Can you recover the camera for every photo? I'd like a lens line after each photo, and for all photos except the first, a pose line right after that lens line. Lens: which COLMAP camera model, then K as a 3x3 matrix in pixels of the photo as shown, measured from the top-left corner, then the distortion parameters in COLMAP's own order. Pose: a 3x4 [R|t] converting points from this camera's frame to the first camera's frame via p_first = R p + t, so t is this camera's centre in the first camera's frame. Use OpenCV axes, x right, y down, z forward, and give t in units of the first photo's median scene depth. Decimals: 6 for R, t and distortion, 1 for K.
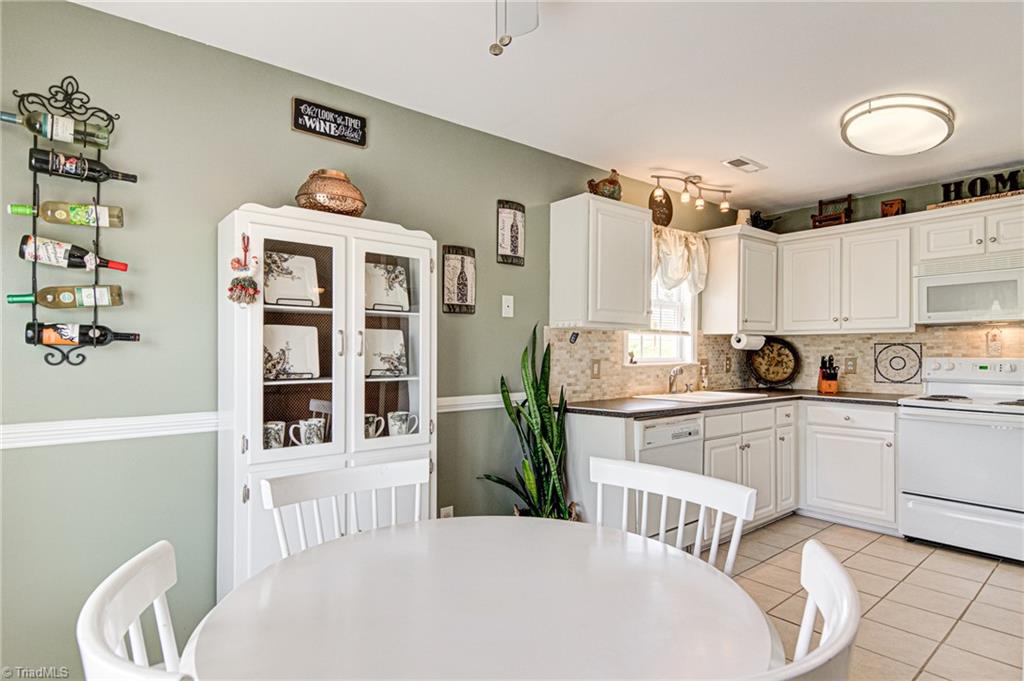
lens RADIAL K [[539.1, 0, 527.5], [0, 539.1, 350.3], [0, 0, 1]] dist [0.023359, -0.018664]
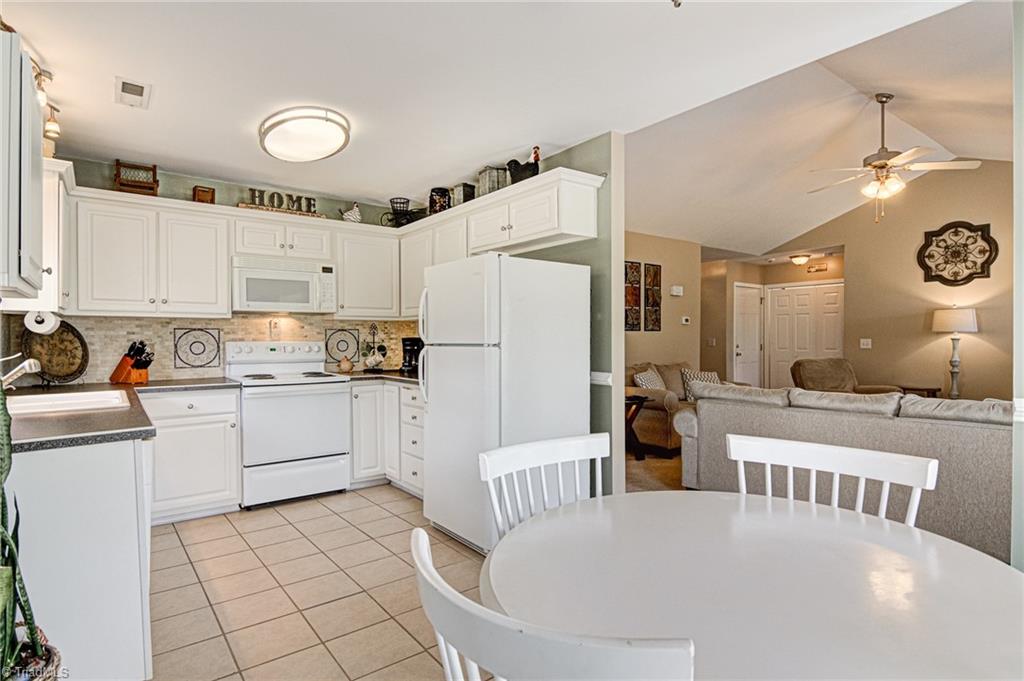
lens RADIAL K [[539.1, 0, 515.3], [0, 539.1, 344.0], [0, 0, 1]] dist [0.023359, -0.018664]
pose [[0.053641, -0.010924, 0.998501, -0.411411], [0.003204, 0.999937, 0.010767, 0.009527], [-0.998555, 0.002622, 0.053673, 0.483878]]
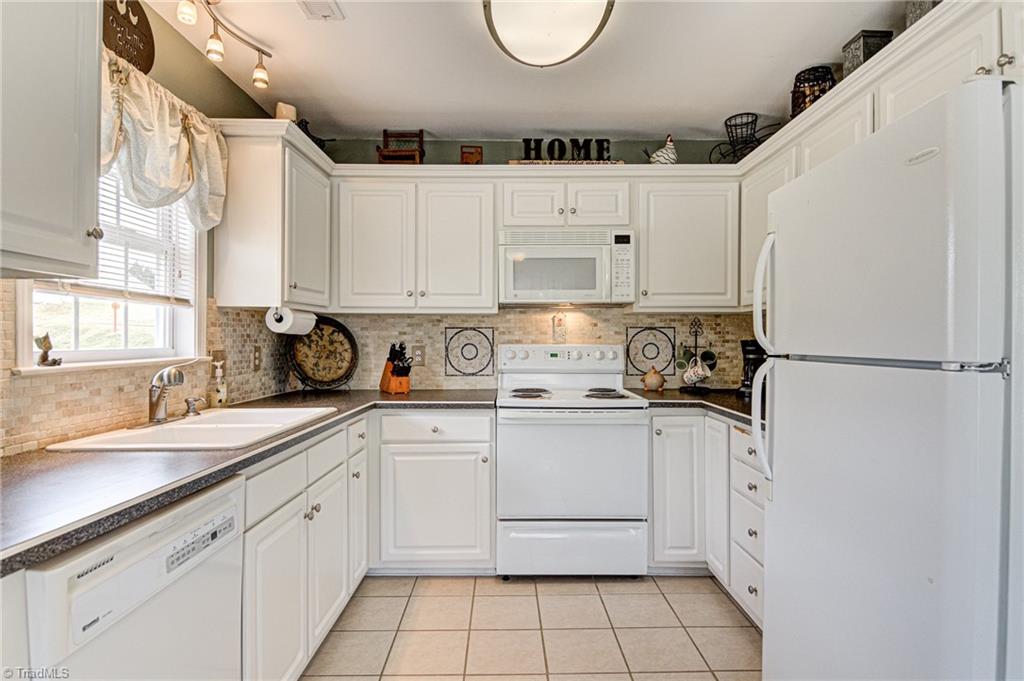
lens RADIAL K [[539.1, 0, 507.2], [0, 539.1, 343.1], [0, 0, 1]] dist [0.023359, -0.018664]
pose [[0.655839, -0.005408, 0.754882, 0.140065], [-0.000817, 0.999969, 0.007874, 0.005809], [-0.754901, -0.005781, 0.655814, 0.578348]]
